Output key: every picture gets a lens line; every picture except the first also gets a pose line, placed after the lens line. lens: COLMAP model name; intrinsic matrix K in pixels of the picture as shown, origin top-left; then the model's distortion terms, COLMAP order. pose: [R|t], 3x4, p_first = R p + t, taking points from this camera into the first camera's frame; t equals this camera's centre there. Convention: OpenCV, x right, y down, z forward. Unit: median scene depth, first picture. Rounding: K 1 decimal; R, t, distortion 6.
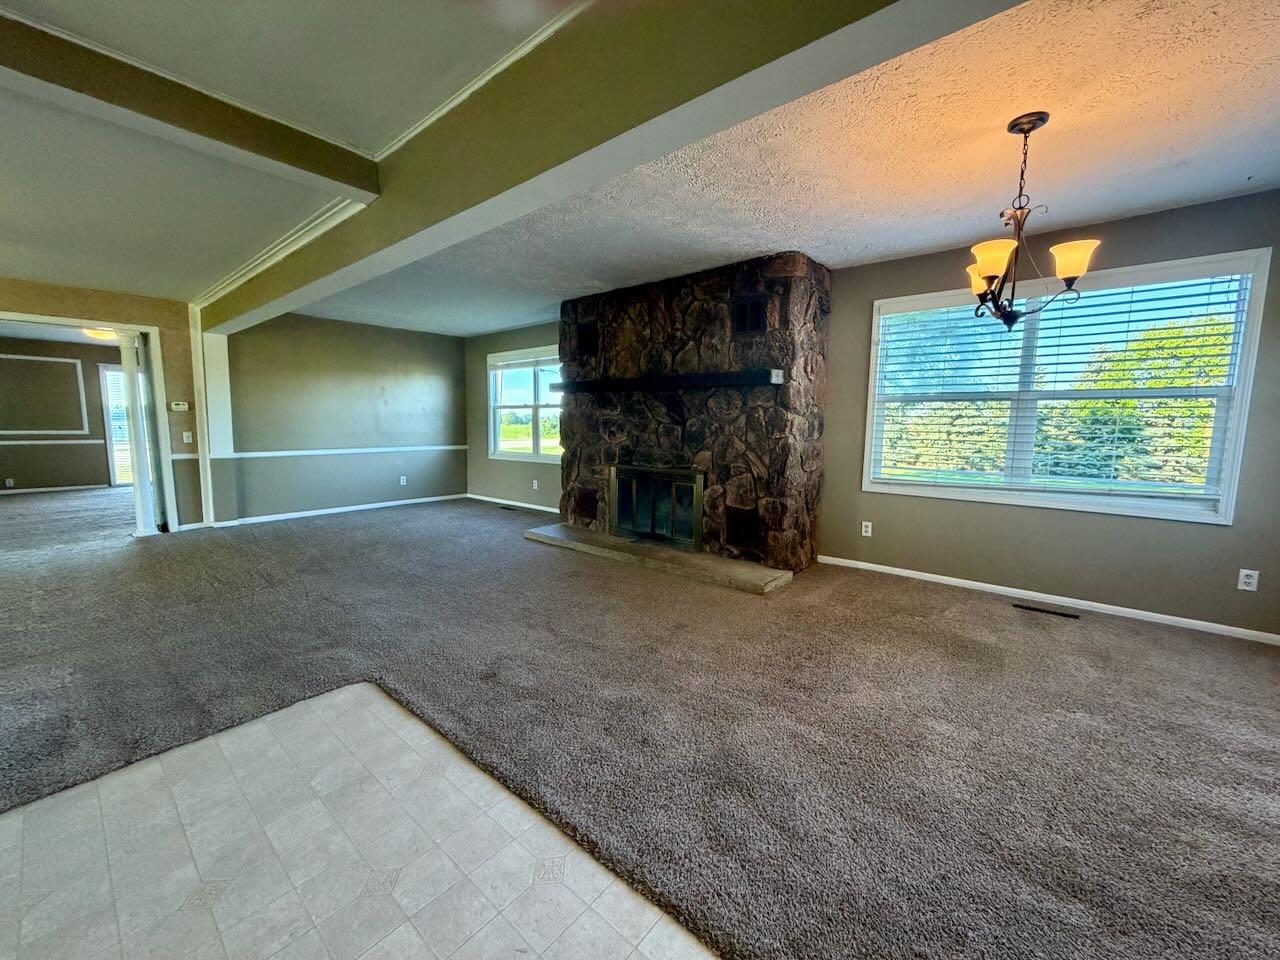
lens RADIAL K [[511.9, 0, 636.0], [0, 511.9, 477.0], [0, 0, 1]] dist [-0.000479, -0.000313]
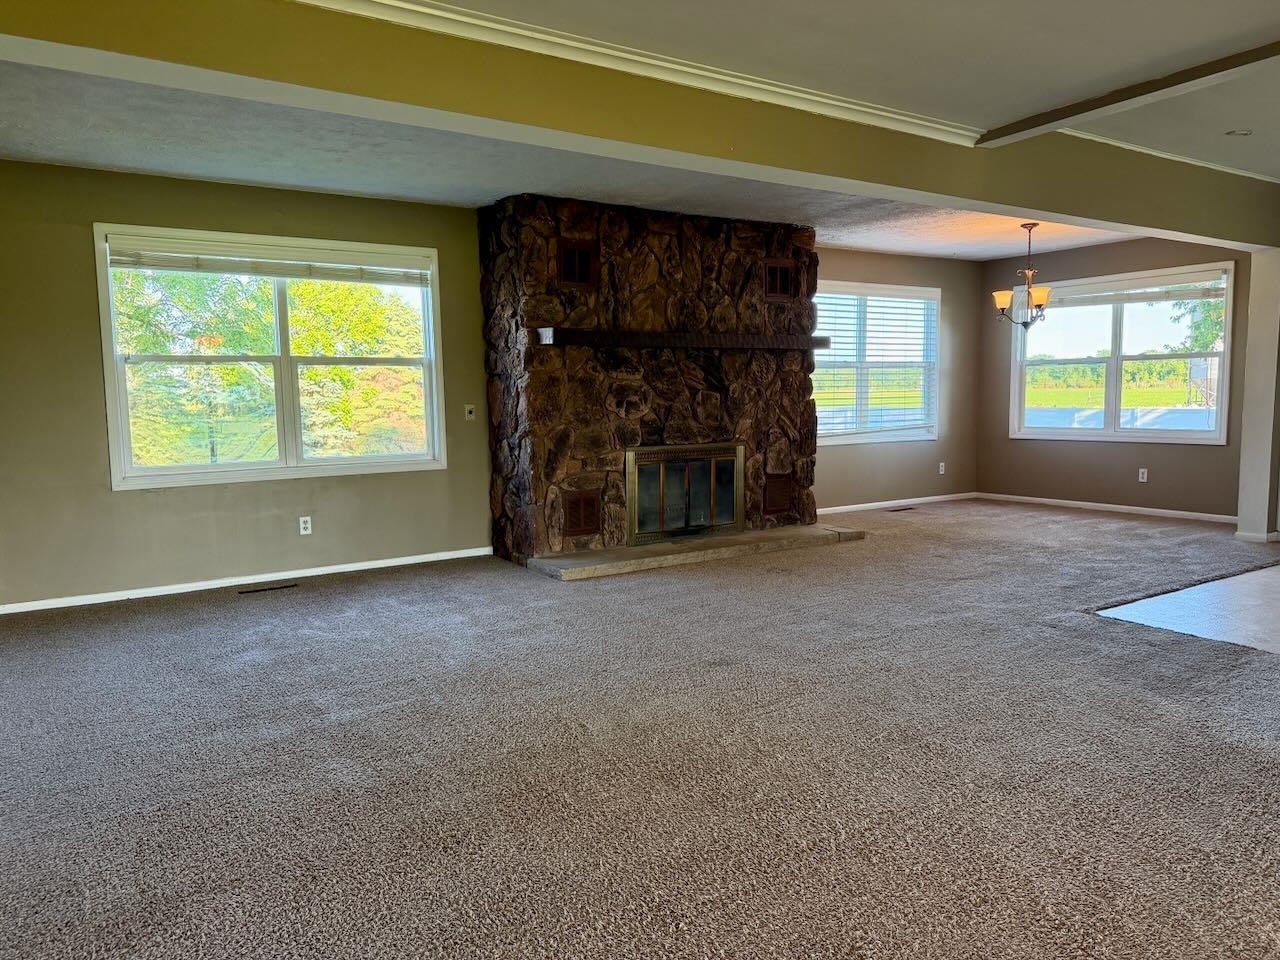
lens RADIAL K [[898.9, 0, 644.8], [0, 898.9, 481.5], [0, 0, 1]] dist [0.100168, -0.132664]
pose [[0.271572, -0.107700, 0.956373, -1.408486], [0.118265, 0.989922, 0.077896, -0.083163], [-0.955124, 0.091951, 0.281572, 0.702921]]
